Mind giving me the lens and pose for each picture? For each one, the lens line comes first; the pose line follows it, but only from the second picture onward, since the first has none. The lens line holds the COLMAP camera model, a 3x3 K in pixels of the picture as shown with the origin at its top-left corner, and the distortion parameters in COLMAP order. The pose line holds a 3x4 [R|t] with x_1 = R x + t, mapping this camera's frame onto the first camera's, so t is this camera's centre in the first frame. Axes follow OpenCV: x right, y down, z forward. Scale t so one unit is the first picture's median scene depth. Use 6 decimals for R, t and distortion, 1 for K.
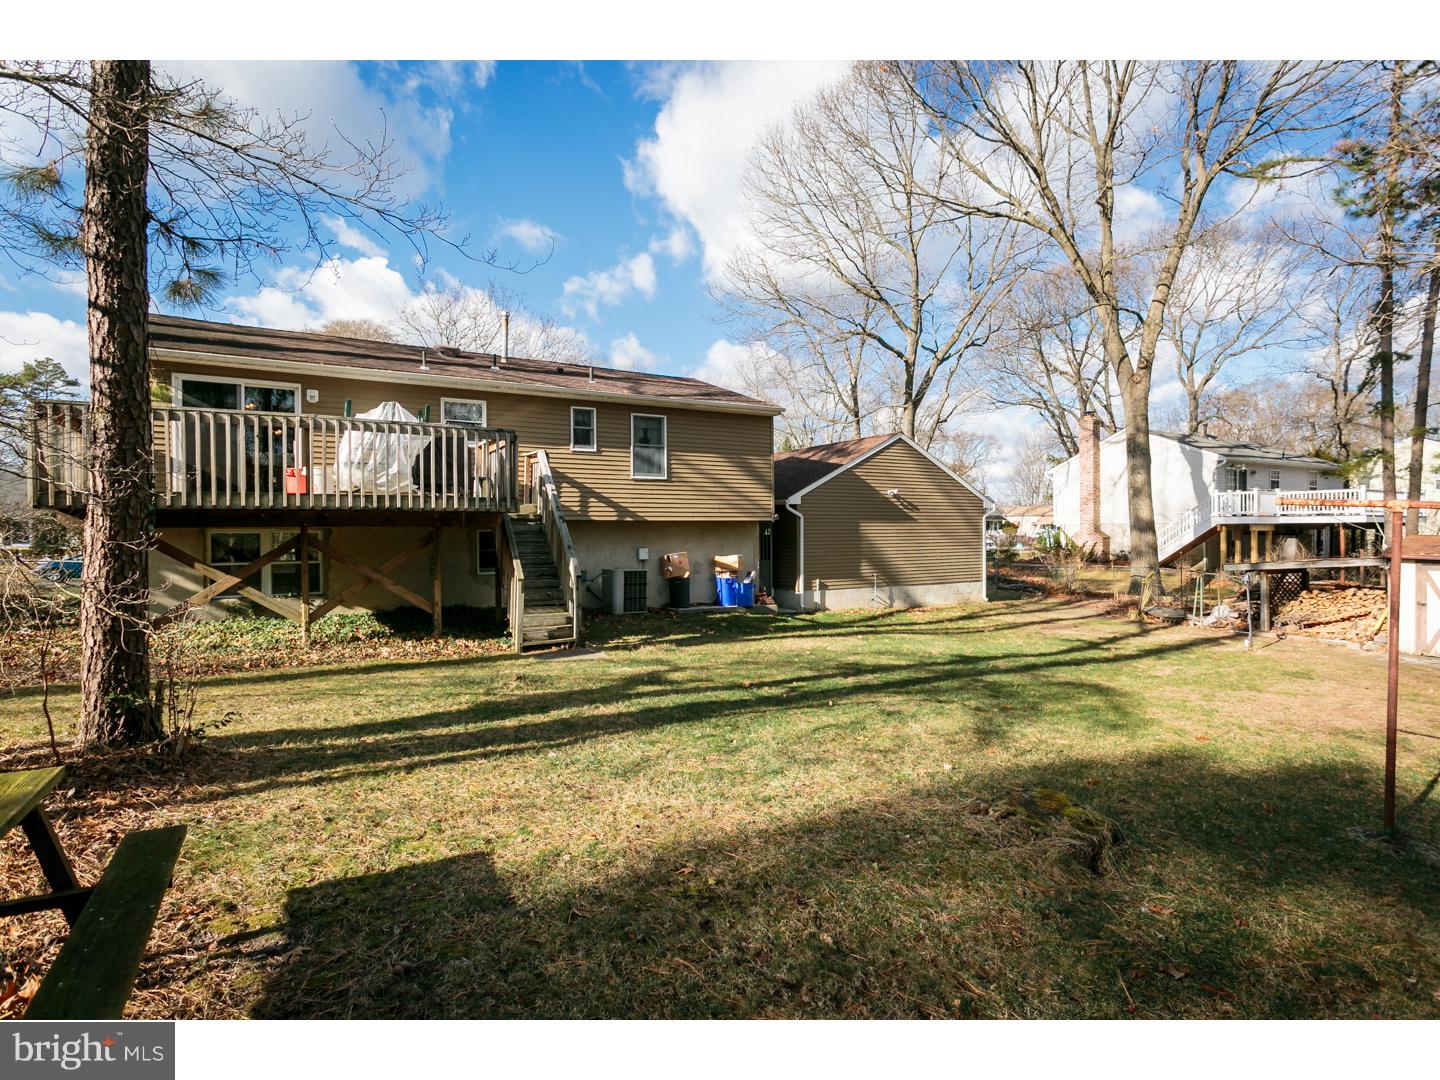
lens RADIAL K [[816.6, 0, 720.0], [0, 816.6, 540.0], [0, 0, 1]] dist [0.002033, 0.000485]
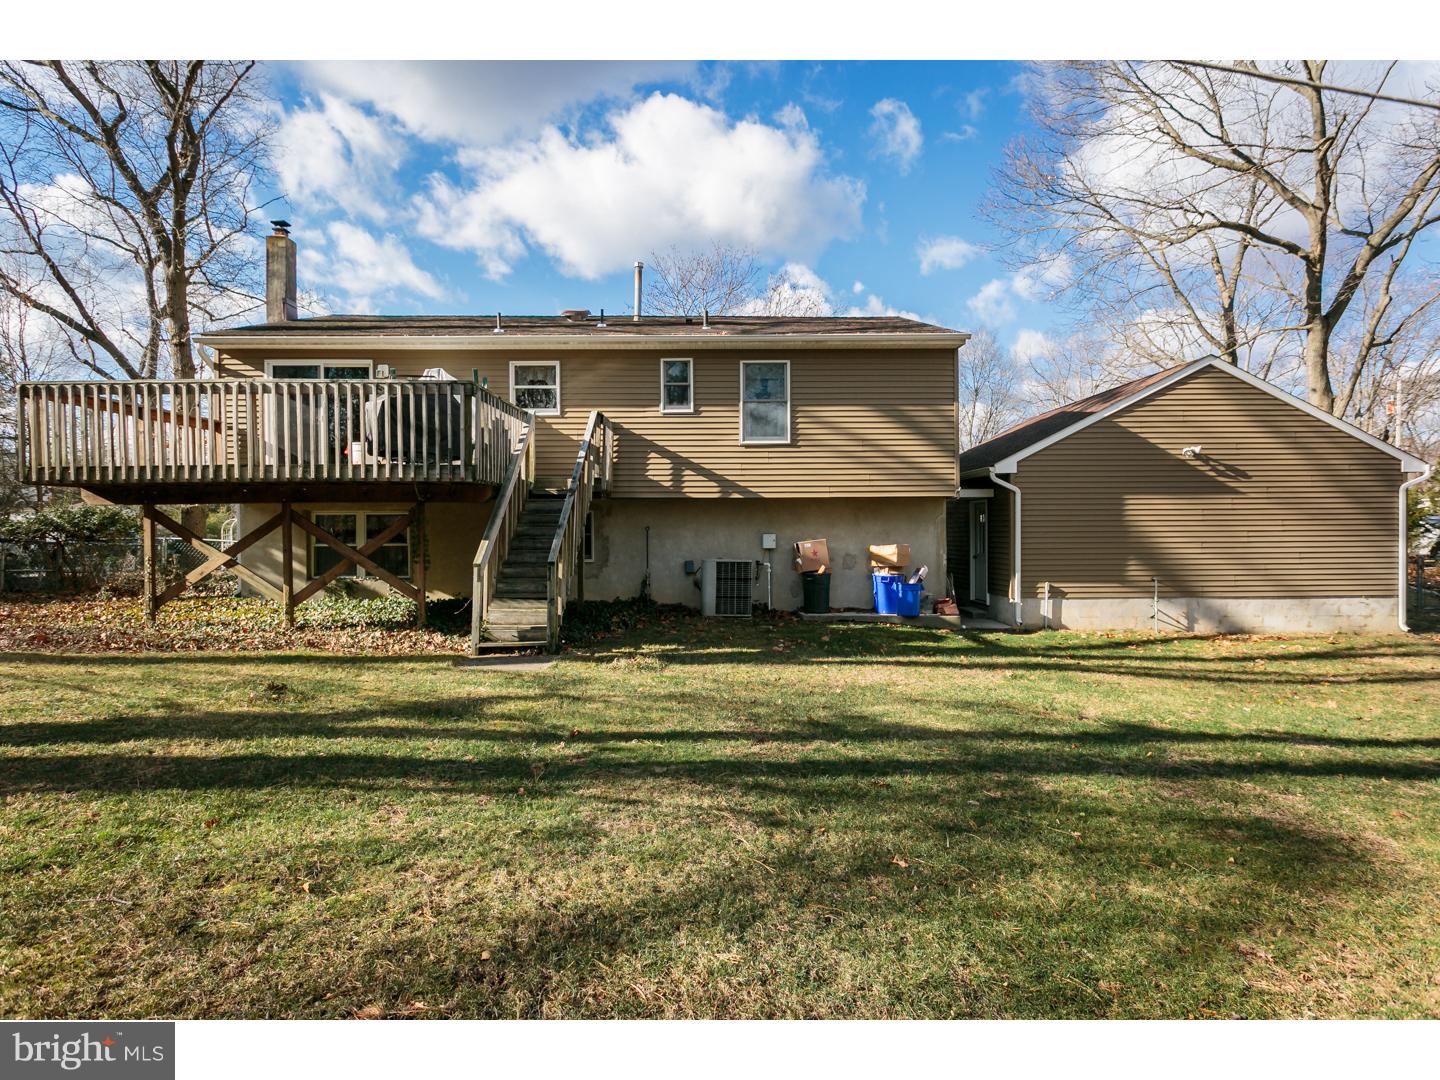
lens RADIAL K [[818.2, 0, 720.0], [0, 818.2, 540.0], [0, 0, 1]] dist [0.003118, 0.002198]
pose [[0.851475, 0.005524, -0.524365, 0.278775], [-0.006055, 0.999981, 0.000702, 0.015725], [0.524359, 0.002577, 0.851493, 0.313243]]
